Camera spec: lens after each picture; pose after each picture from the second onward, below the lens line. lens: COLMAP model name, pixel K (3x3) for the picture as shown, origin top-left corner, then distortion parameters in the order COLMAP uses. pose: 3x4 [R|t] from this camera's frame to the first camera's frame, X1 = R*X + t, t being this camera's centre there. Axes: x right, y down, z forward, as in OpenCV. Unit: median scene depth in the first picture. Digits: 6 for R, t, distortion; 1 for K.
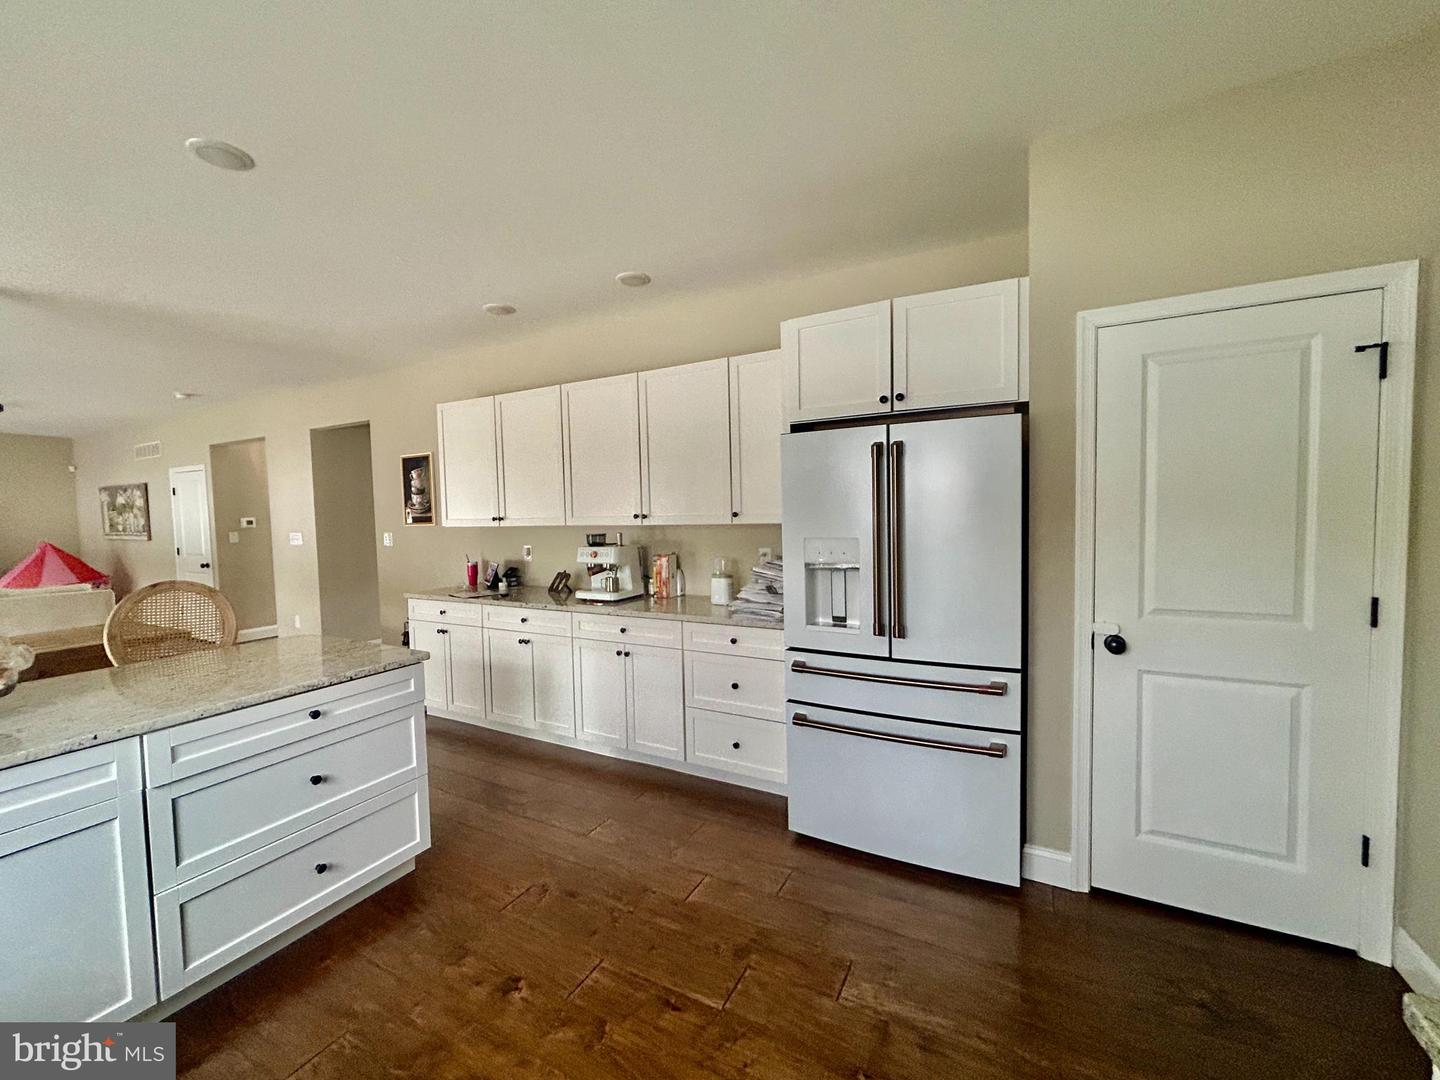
lens RADIAL K [[576.5, 0, 720.0], [0, 576.5, 540.0], [0, 0, 1]] dist [-0.001047, 0.000039]
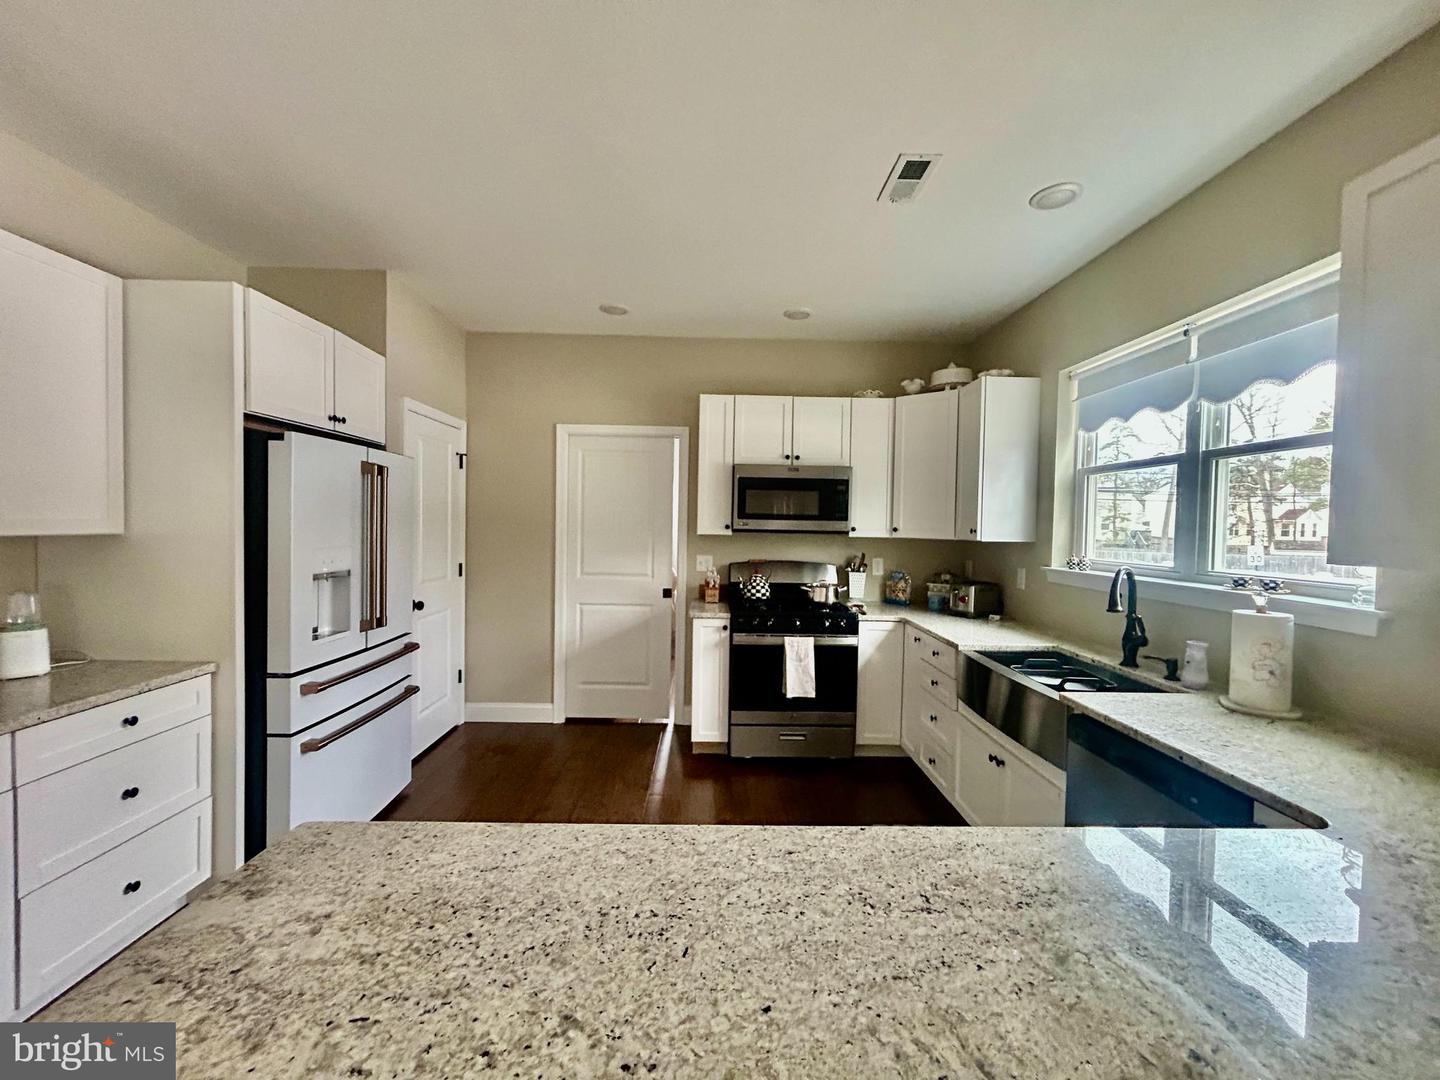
lens RADIAL K [[576.5, 0, 720.0], [0, 576.5, 540.0], [0, 0, 1]] dist [-0.001047, 0.000039]
pose [[-0.478021, -0.014723, 0.878225, -1.035339], [0.032574, 0.998875, 0.034476, -0.028812], [-0.877744, 0.045088, -0.477003, 0.900715]]
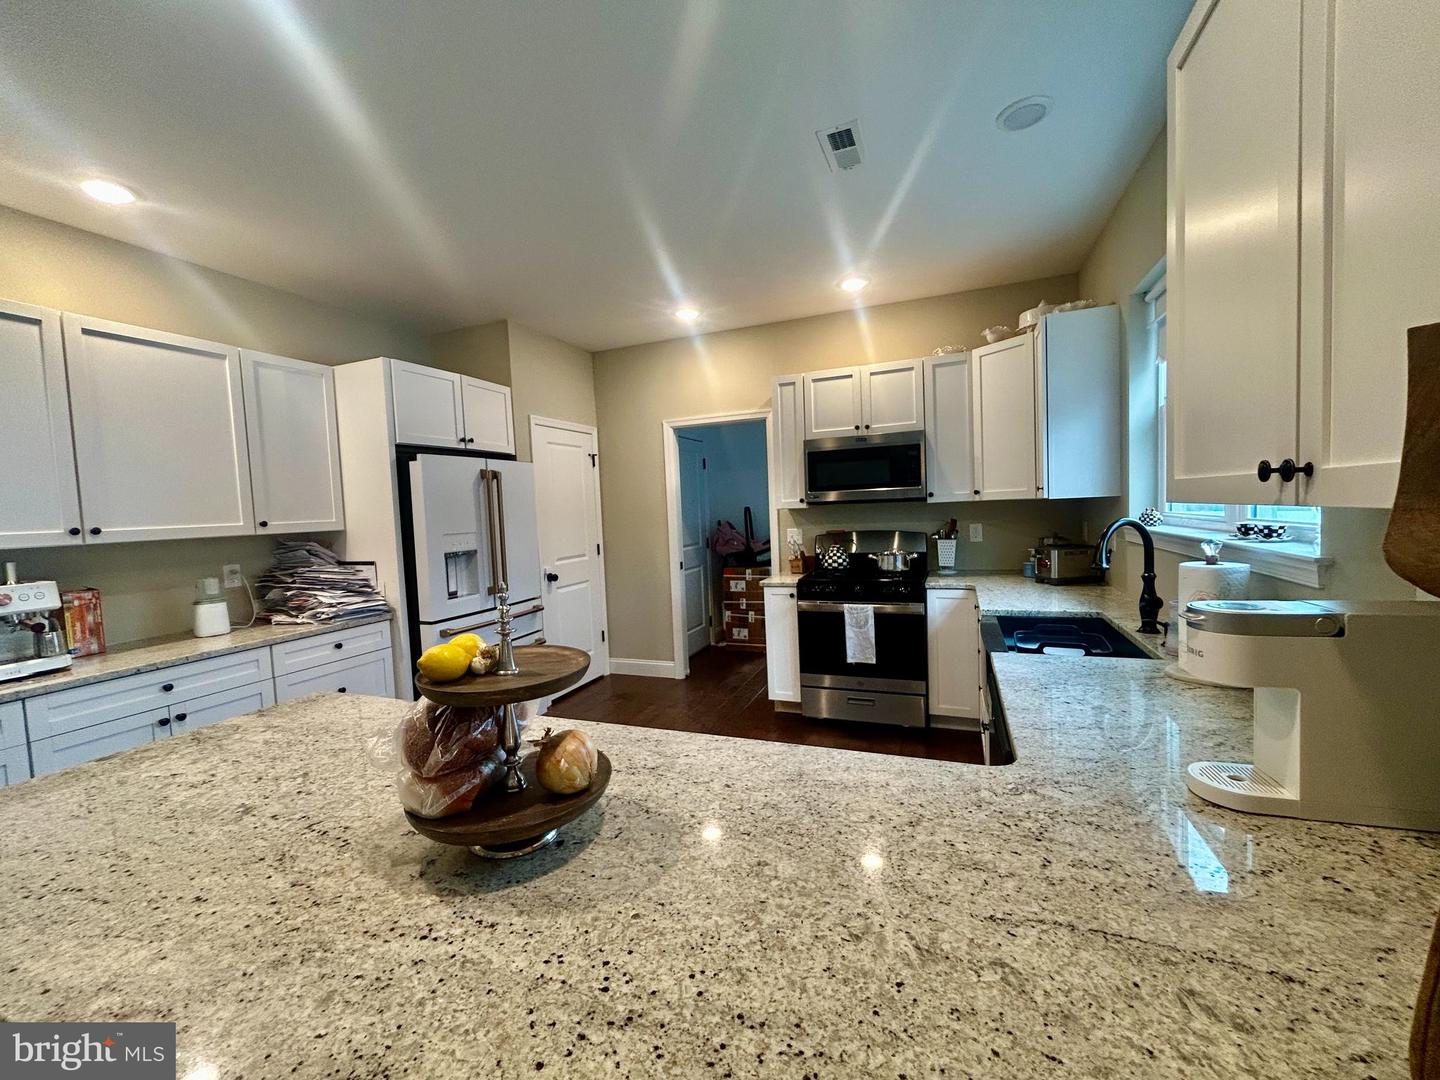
lens RADIAL K [[576.5, 0, 720.0], [0, 576.5, 540.0], [0, 0, 1]] dist [-0.001047, 0.000039]
pose [[-0.104300, -0.033869, 0.993969, -1.292968], [0.092724, 0.994736, 0.043625, 0.010377], [-0.990214, 0.096715, -0.100611, 0.524042]]
